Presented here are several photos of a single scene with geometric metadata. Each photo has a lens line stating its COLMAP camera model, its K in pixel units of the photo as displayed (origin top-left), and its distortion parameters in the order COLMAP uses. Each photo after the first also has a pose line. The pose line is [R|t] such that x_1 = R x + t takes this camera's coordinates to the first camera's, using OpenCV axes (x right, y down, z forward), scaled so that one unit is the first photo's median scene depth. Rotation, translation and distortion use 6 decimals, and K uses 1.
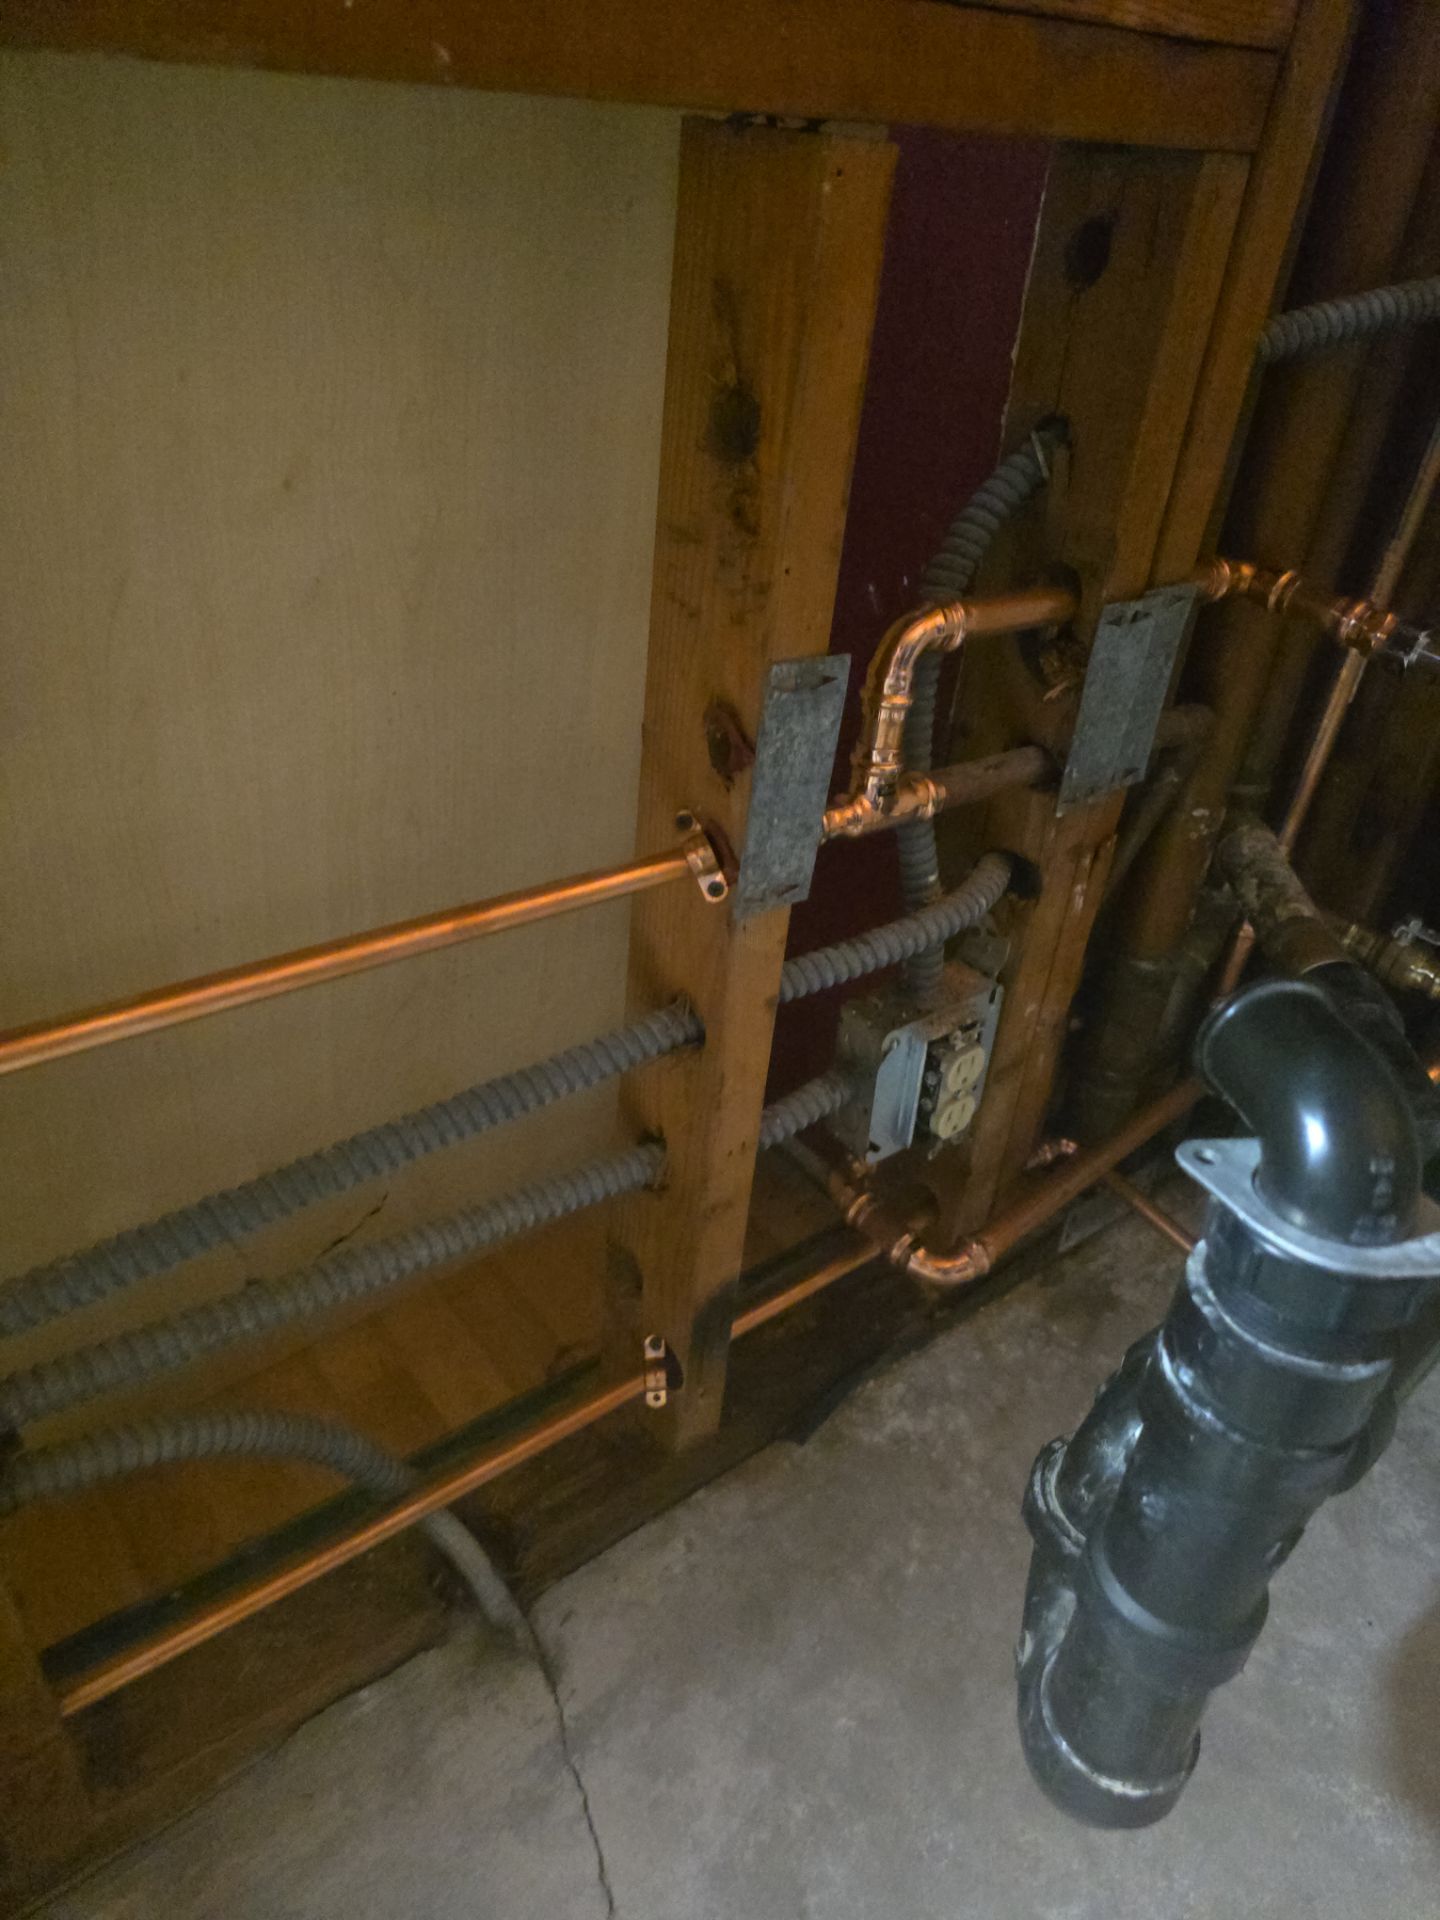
lens RADIAL K [[1313.5, 0, 719.2], [0, 1313.5, 962.1], [0, 0, 1]] dist [0.049706, -0.049009]
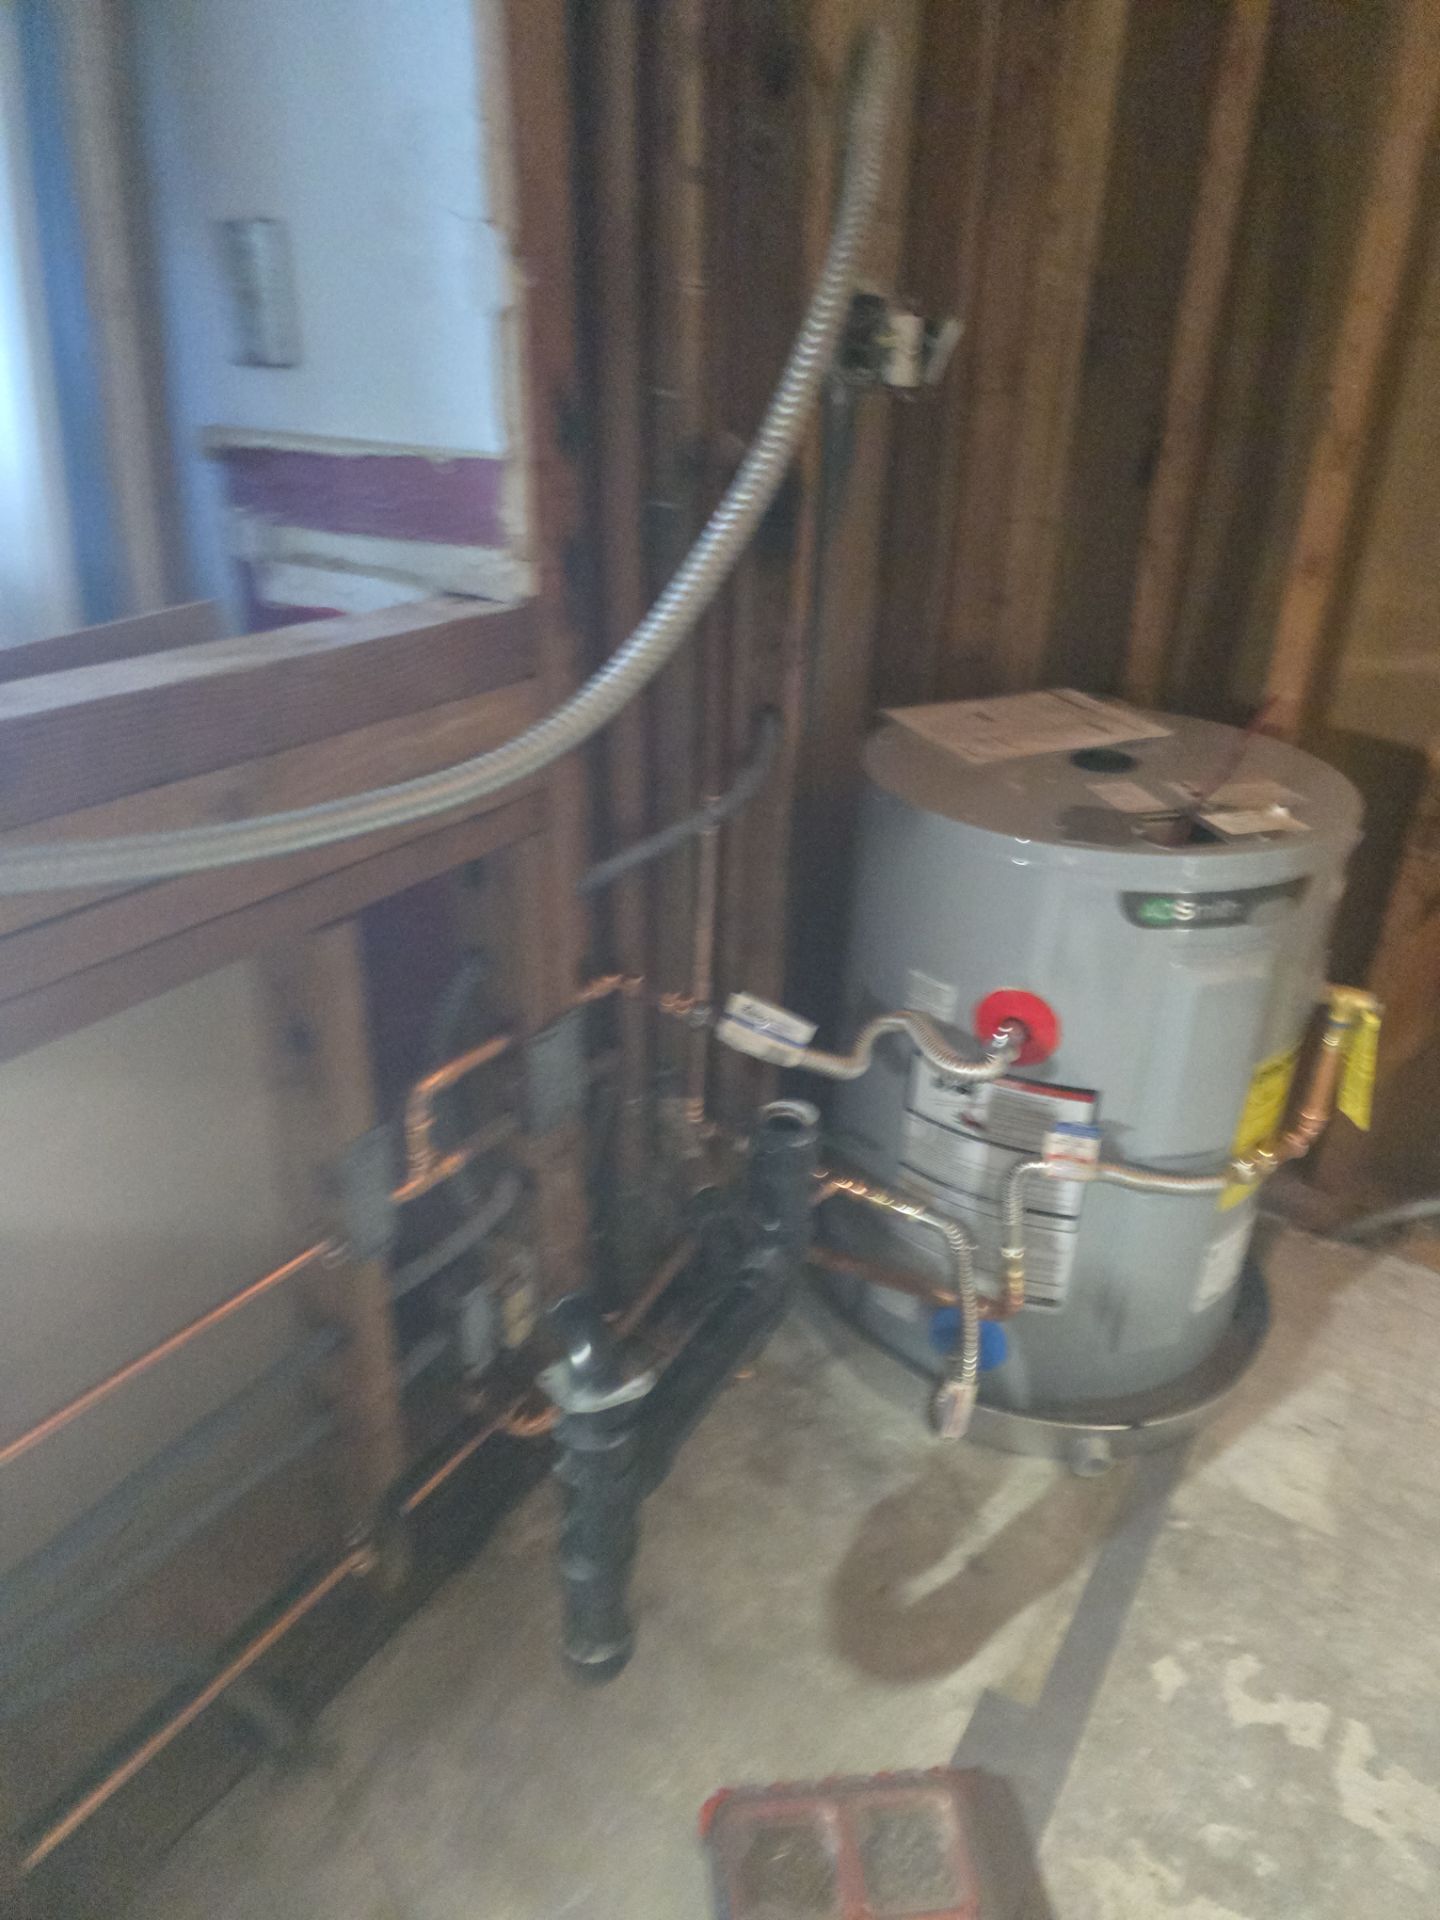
lens RADIAL K [[1292.2, 0, 720.0], [0, 1292.2, 960.0], [0, 0, 1]] dist [0.071163, -0.069963]
pose [[0.941199, -0.195190, 0.275763, 0.062982], [0.222244, 0.972460, -0.070209, -0.175273], [-0.254464, 0.127367, 0.958658, -0.725952]]
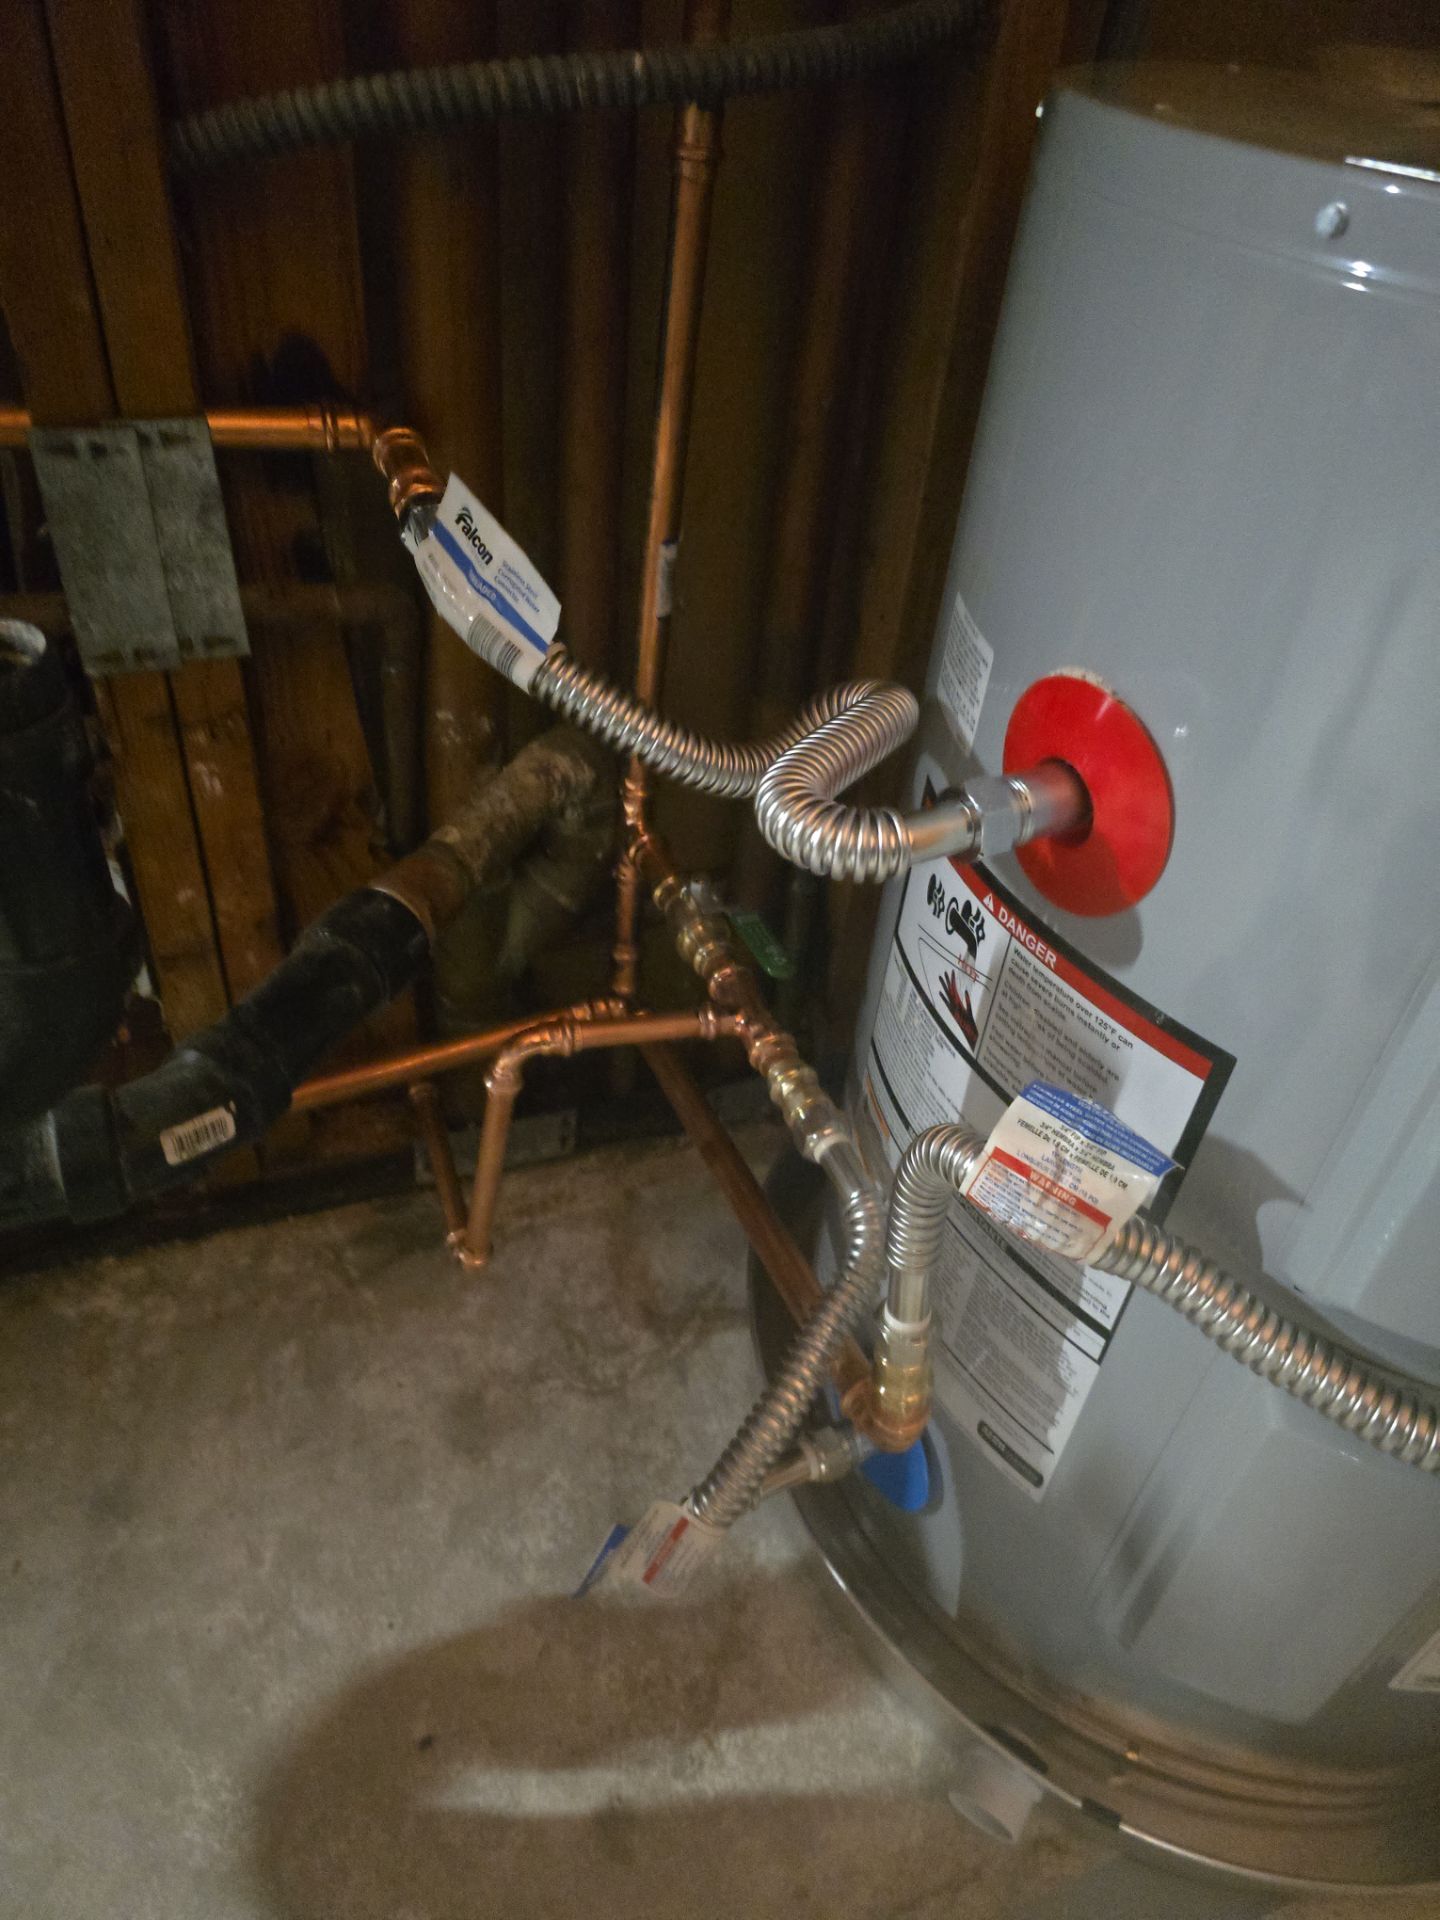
lens RADIAL K [[1313.5, 0, 719.2], [0, 1313.5, 962.1], [0, 0, 1]] dist [0.049706, -0.049009]
pose [[0.955613, 0.181786, -0.231858, 0.914022], [-0.166889, 0.982518, 0.082496, -0.064154], [0.242801, -0.040140, 0.969245, 0.215856]]
